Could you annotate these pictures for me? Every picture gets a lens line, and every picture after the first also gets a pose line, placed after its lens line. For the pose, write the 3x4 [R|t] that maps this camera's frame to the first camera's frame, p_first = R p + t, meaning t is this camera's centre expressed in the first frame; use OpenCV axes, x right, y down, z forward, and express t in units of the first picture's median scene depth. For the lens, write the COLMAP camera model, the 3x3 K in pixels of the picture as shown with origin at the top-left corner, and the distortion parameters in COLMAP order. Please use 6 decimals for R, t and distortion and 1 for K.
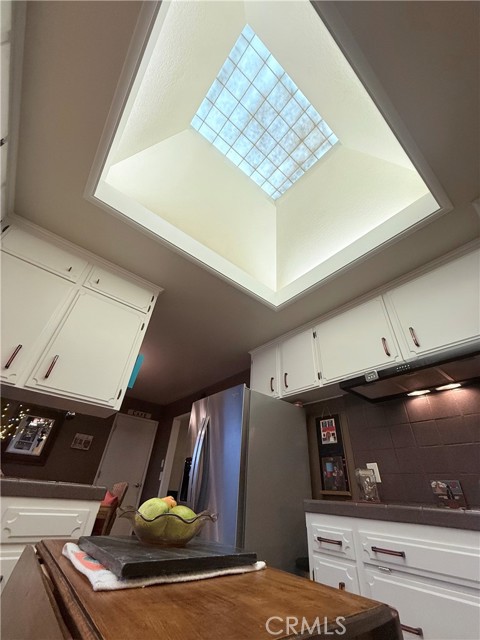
lens RADIAL K [[255.4, 0, 240.0], [0, 255.4, 320.0], [0, 0, 1]] dist [-0.001255, 0.000287]
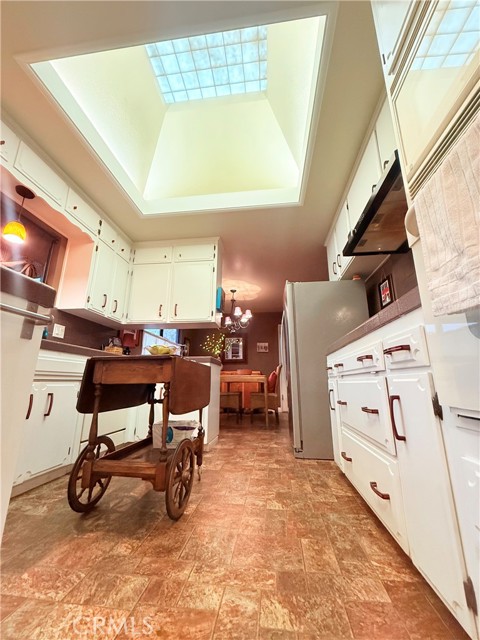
lens RADIAL K [[255.4, 0, 240.0], [0, 255.4, 320.0], [0, 0, 1]] dist [-0.001255, 0.000287]
pose [[0.690674, -0.234674, -0.684030, 0.630769], [0.446121, 0.882715, 0.147617, 0.125258], [0.569162, -0.407115, 0.714361, -0.100852]]
